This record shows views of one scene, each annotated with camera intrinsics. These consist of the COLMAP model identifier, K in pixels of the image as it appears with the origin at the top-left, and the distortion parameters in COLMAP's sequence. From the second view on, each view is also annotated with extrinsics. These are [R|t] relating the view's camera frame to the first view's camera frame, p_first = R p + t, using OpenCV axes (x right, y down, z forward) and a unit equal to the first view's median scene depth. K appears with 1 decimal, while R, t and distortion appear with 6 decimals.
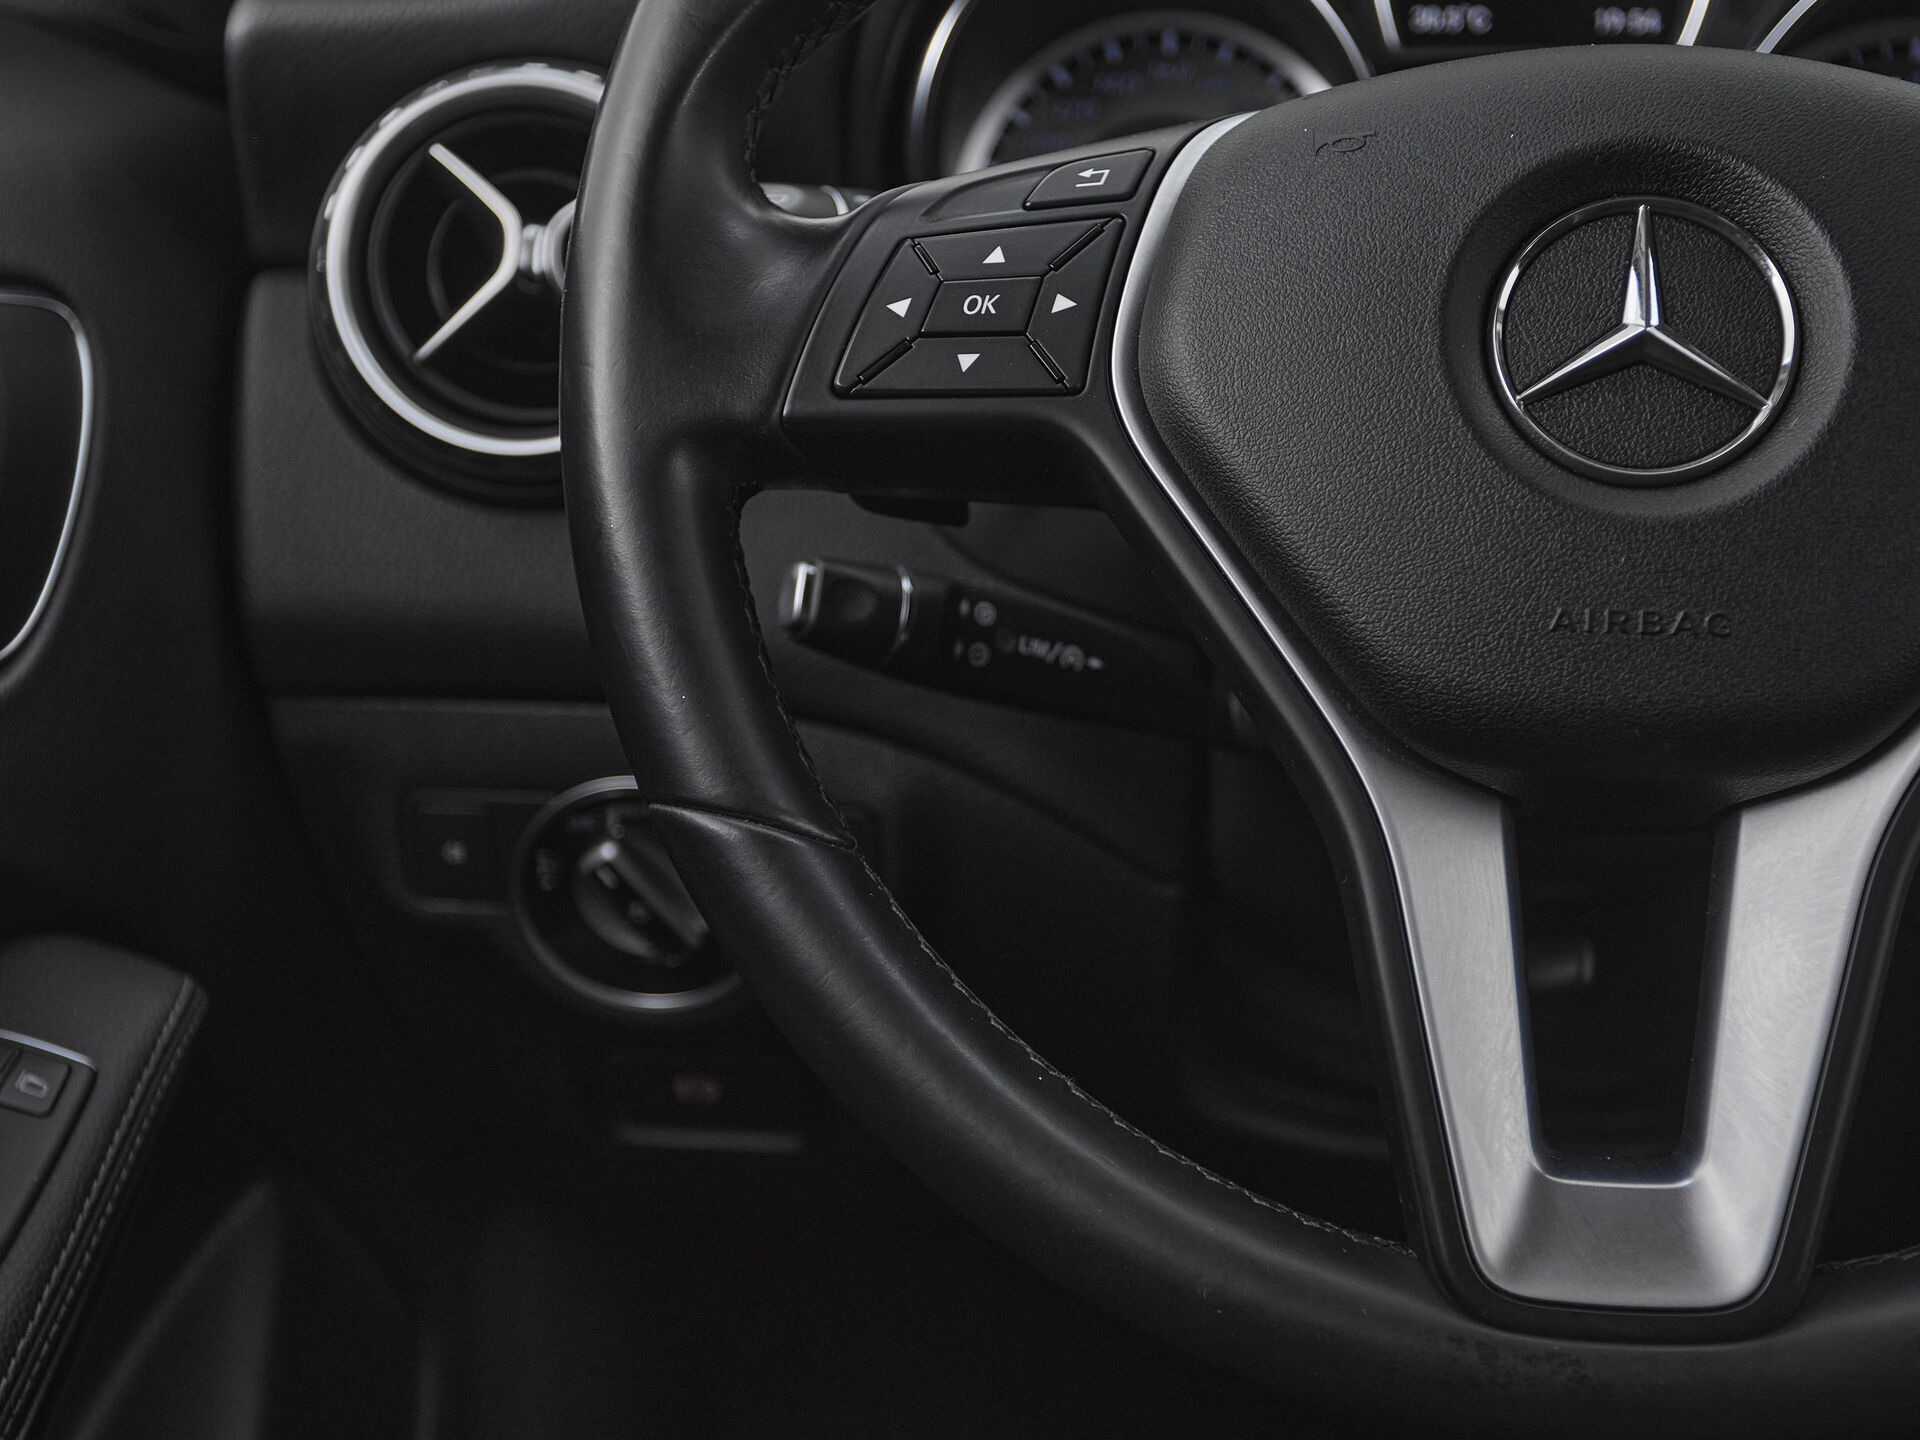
lens RADIAL K [[2942.9, 0, 969.3], [0, 2942.9, 780.0], [0, 0, 1]] dist [0.023810, 0.000000]
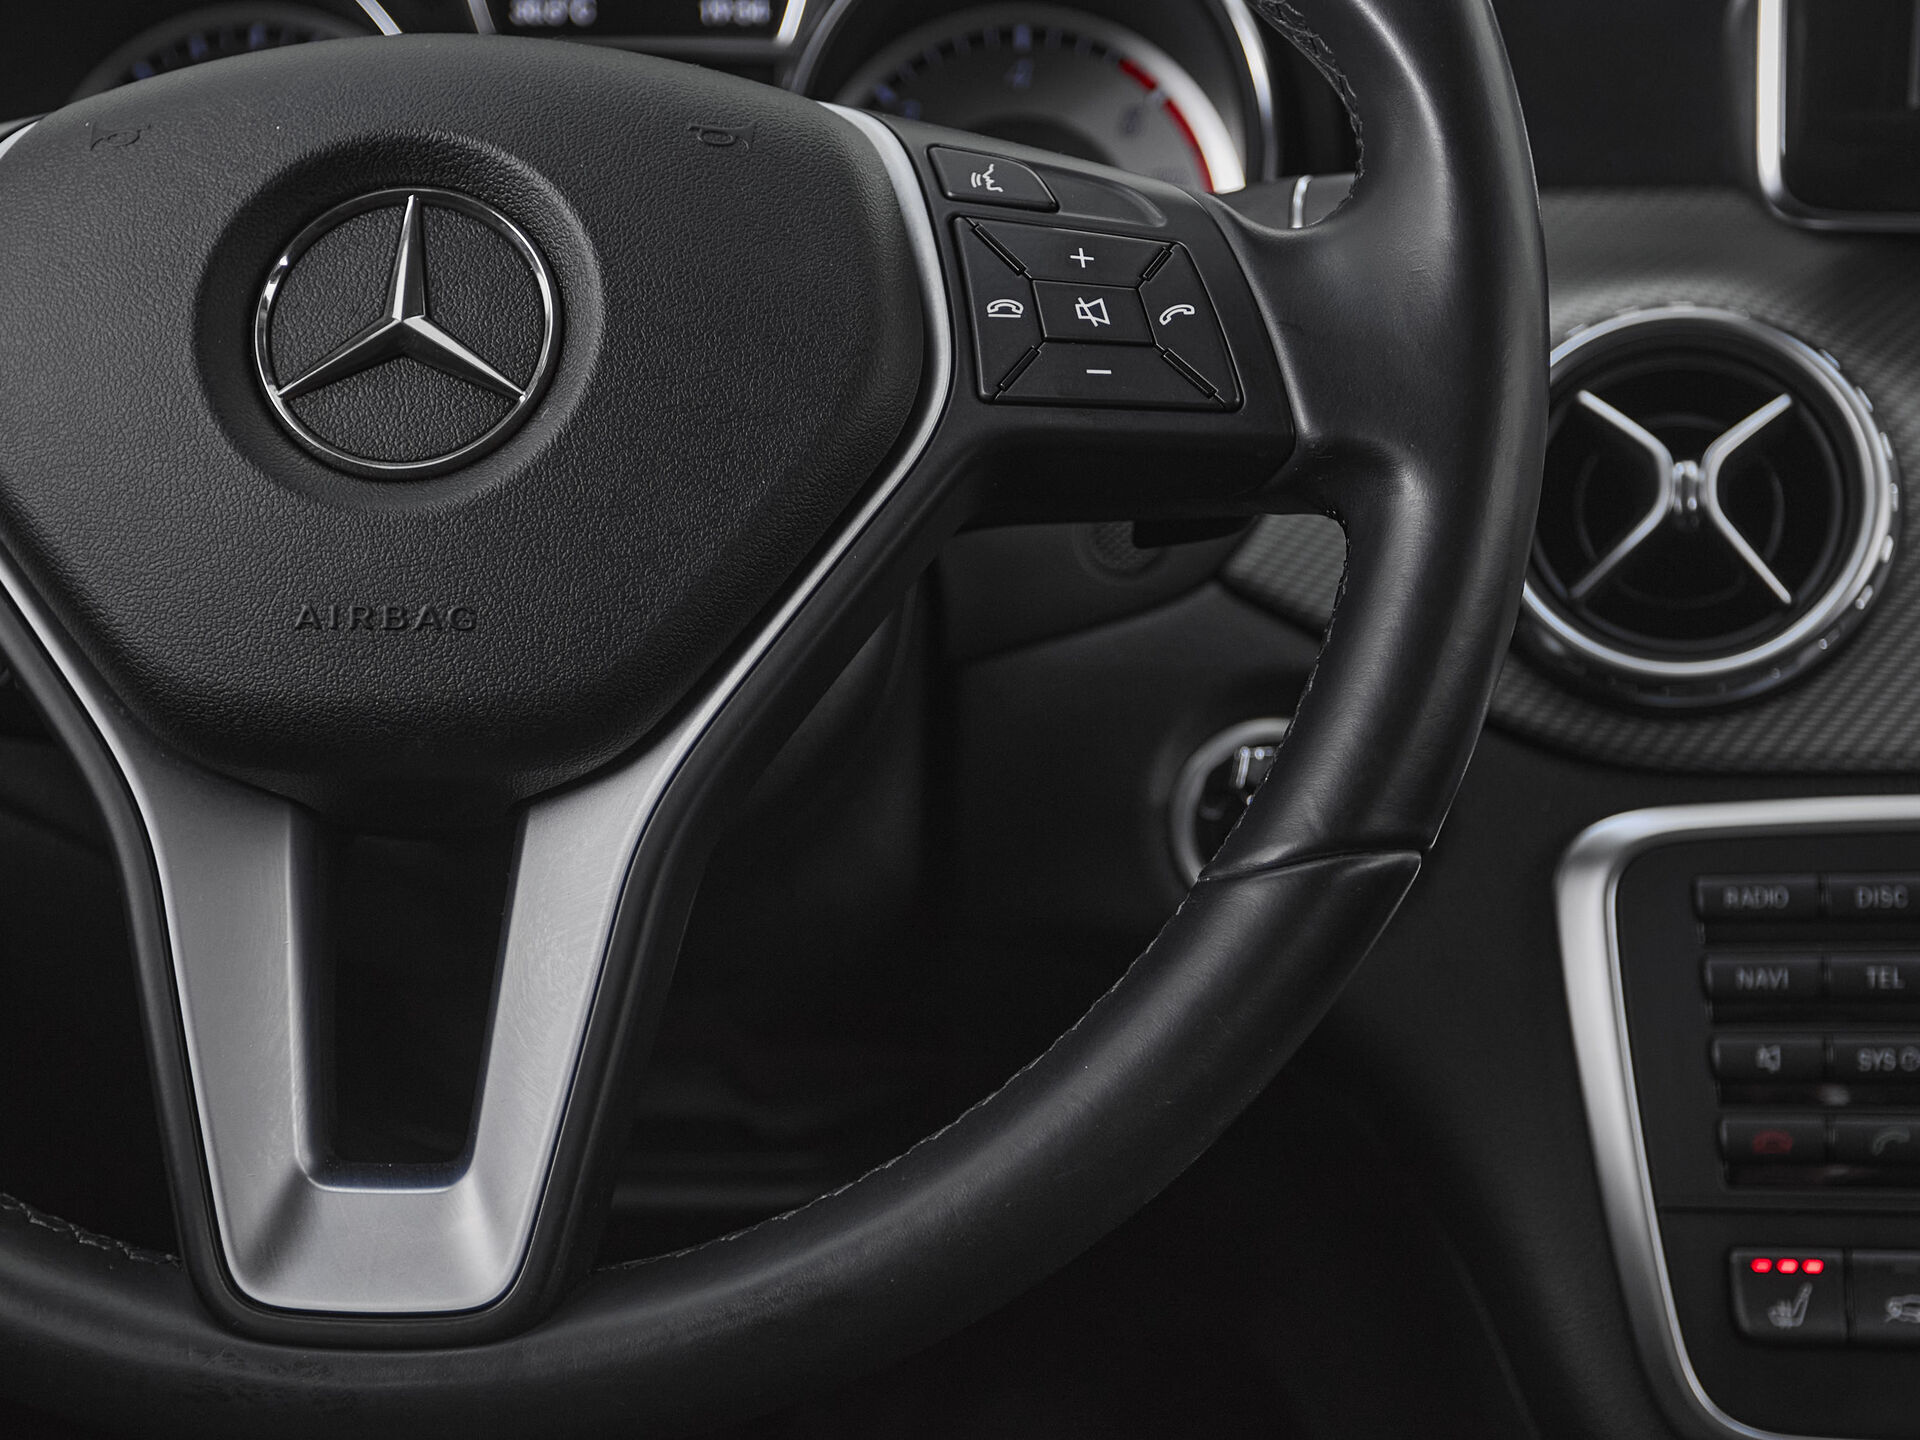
lens RADIAL K [[3283.6, 0, 913.1], [0, 3283.6, 815.1], [0, 0, 1]] dist [0.004077, 0.000000]
pose [[0.998689, -0.024473, 0.044951, 0.330933], [0.025128, 0.999585, -0.014065, 0.030350], [-0.044588, 0.015176, 0.998890, -0.097038]]
